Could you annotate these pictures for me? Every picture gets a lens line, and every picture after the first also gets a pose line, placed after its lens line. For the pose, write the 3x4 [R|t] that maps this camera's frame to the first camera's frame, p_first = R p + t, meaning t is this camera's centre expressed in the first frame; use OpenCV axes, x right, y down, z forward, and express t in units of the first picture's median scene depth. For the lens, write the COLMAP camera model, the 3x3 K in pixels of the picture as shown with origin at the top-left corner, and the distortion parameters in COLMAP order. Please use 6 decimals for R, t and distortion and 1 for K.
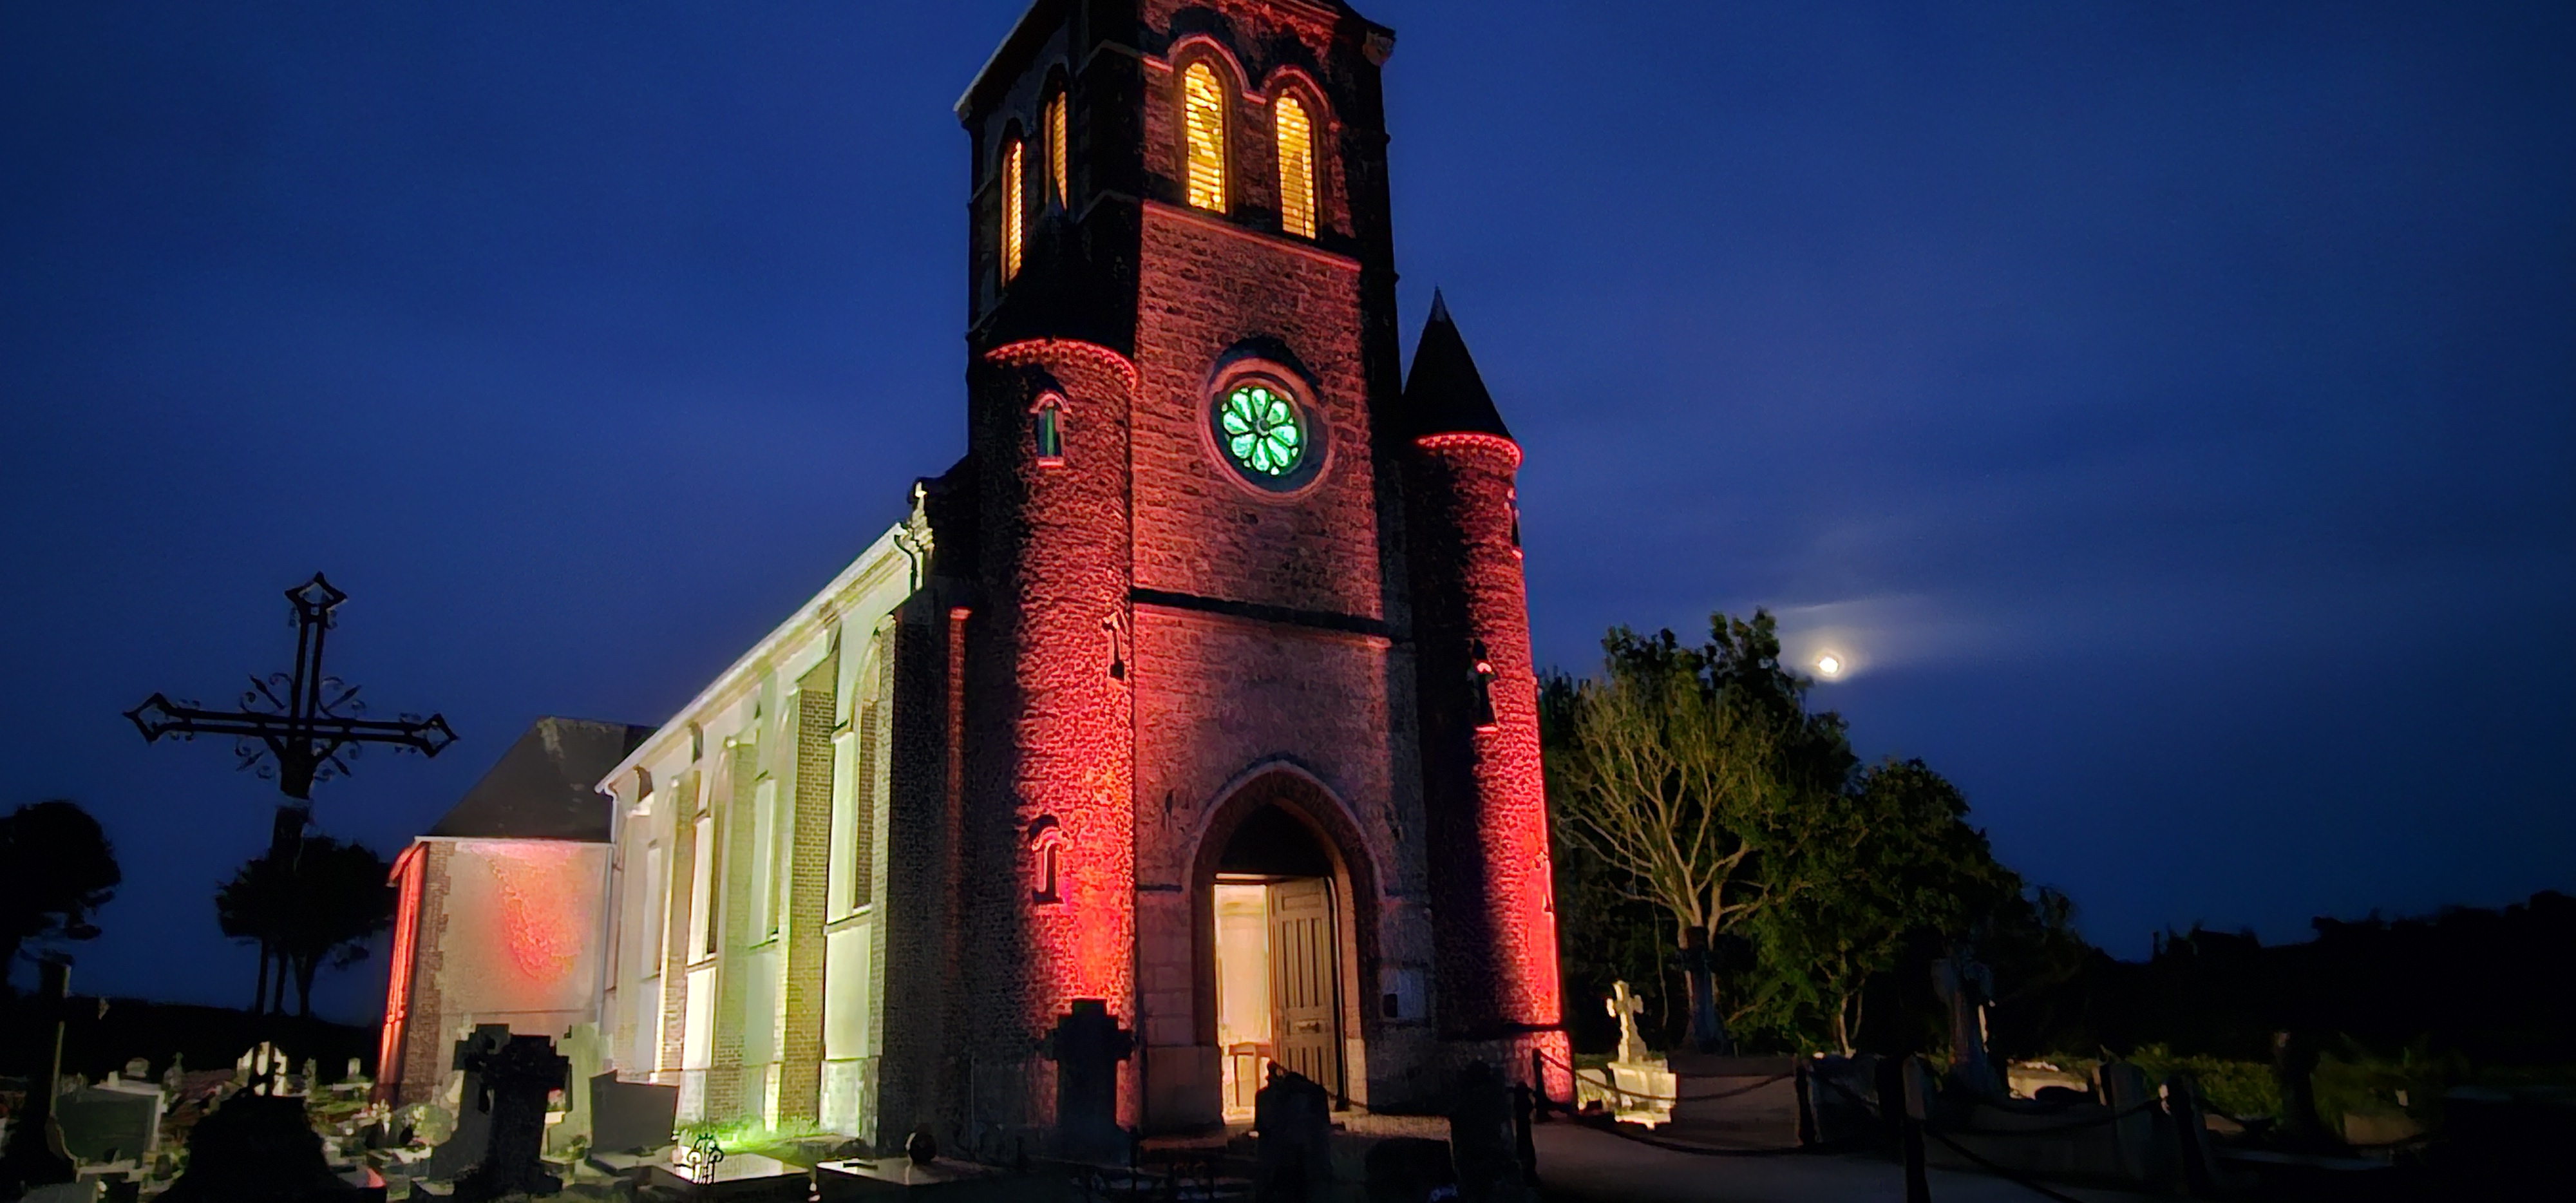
lens RADIAL K [[1561.1, 0, 1288.0], [0, 1561.1, 601.5], [0, 0, 1]] dist [-0.002597, -0.000406]
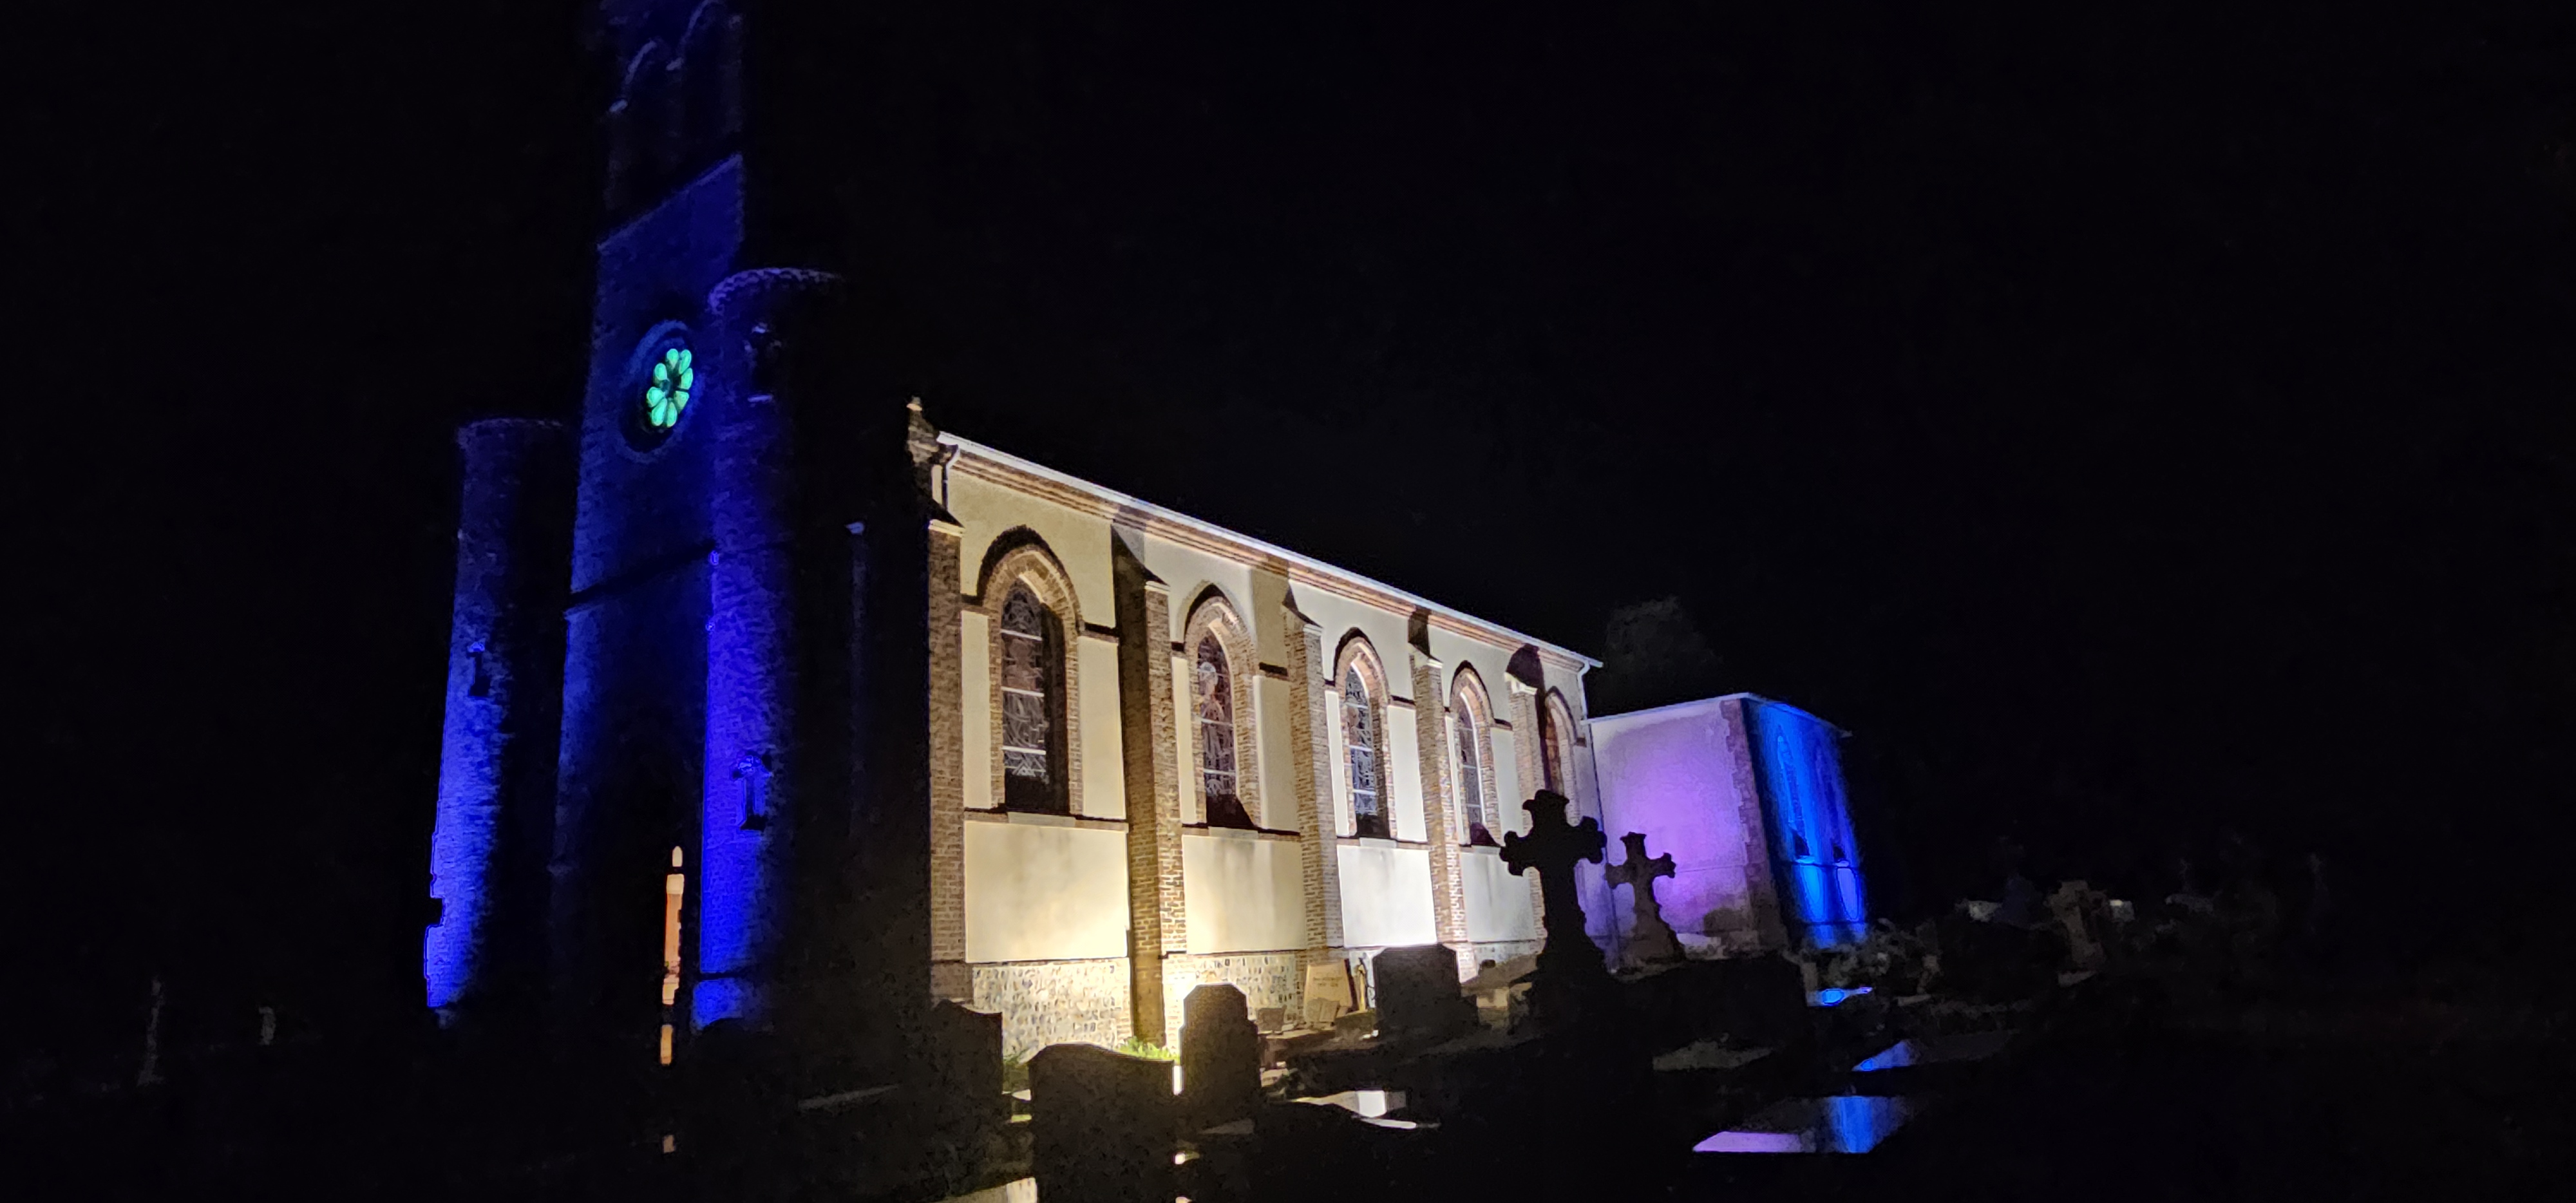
lens RADIAL K [[1395.4, 0, 1295.1], [0, 1395.4, 590.2], [0, 0, 1]] dist [-0.000972, 0.000288]
pose [[0.370747, -0.235736, -0.898318, 0.981993], [0.315808, 0.941612, -0.116759, 0.265124], [0.873391, -0.240408, 0.423547, 1.006169]]
